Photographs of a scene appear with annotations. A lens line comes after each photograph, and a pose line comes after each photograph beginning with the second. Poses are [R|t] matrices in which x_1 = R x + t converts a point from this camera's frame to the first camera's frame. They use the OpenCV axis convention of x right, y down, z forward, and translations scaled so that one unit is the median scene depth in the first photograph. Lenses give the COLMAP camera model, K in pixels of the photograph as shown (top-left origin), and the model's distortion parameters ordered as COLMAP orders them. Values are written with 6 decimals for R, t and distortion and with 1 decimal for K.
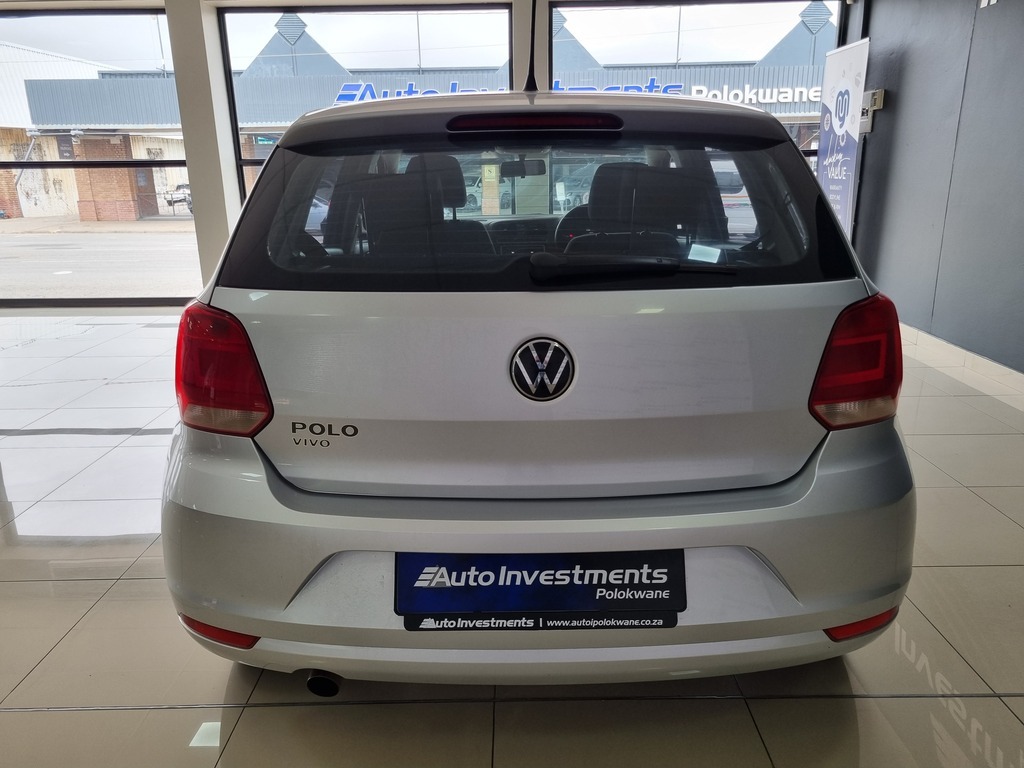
lens RADIAL K [[769.9, 0, 512.0], [0, 769.9, 384.0], [0, 0, 1]] dist [0.052036, -0.041159]
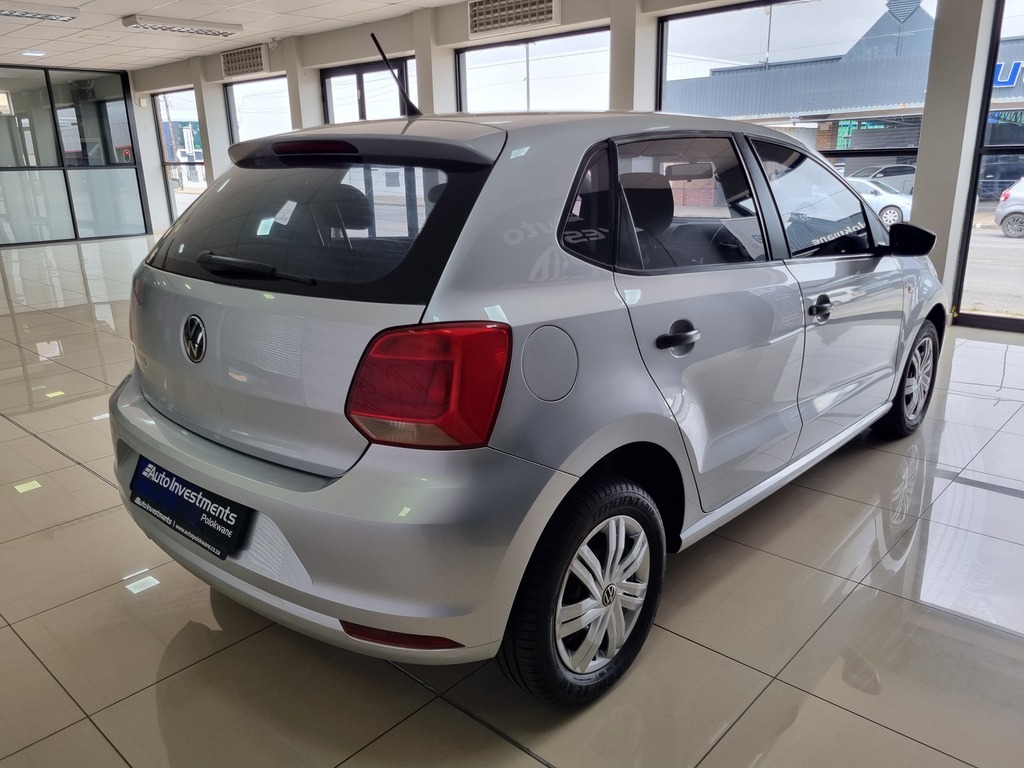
lens RADIAL K [[774.9, 0, 511.6], [0, 774.9, 365.8], [0, 0, 1]] dist [0.073951, -0.064124]
pose [[0.737470, 0.179104, -0.651199, 0.346205], [-0.183870, 0.981019, 0.061587, -0.040945], [0.649869, 0.074318, 0.756404, 0.085495]]
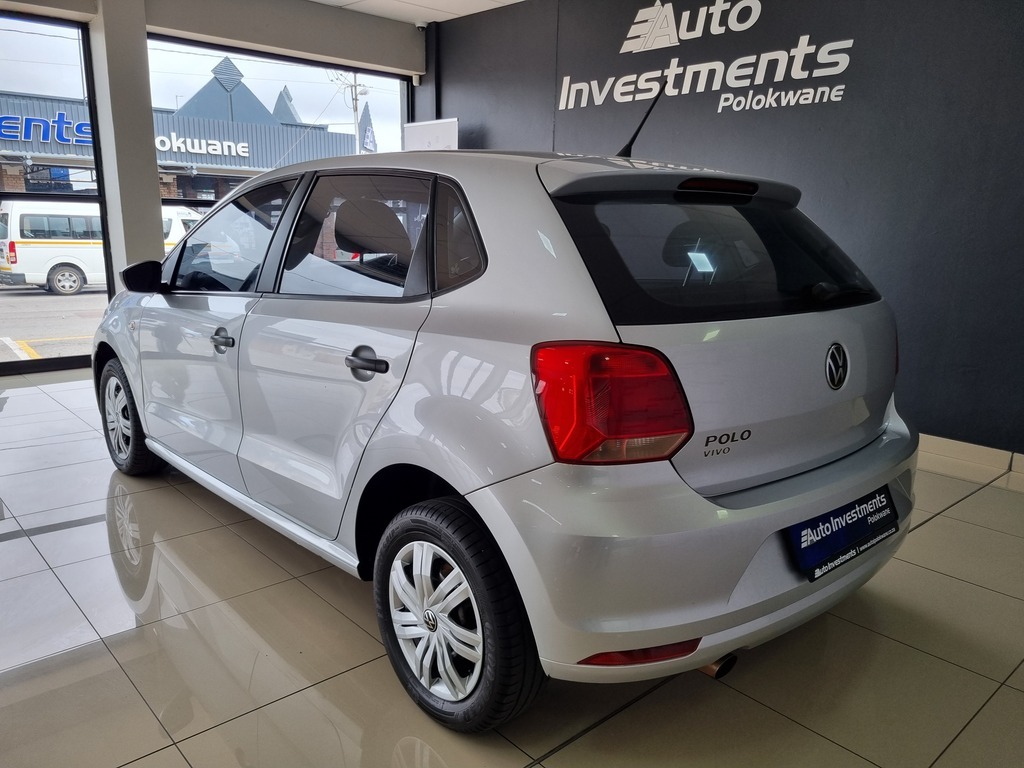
lens RADIAL K [[769.9, 0, 512.0], [0, 769.9, 384.0], [0, 0, 1]] dist [0.052036, -0.041159]
pose [[0.743549, -0.111641, 0.659296, -0.340044], [0.151691, 0.988421, -0.003703, -0.018488], [-0.651249, 0.102763, 0.751874, 0.087531]]
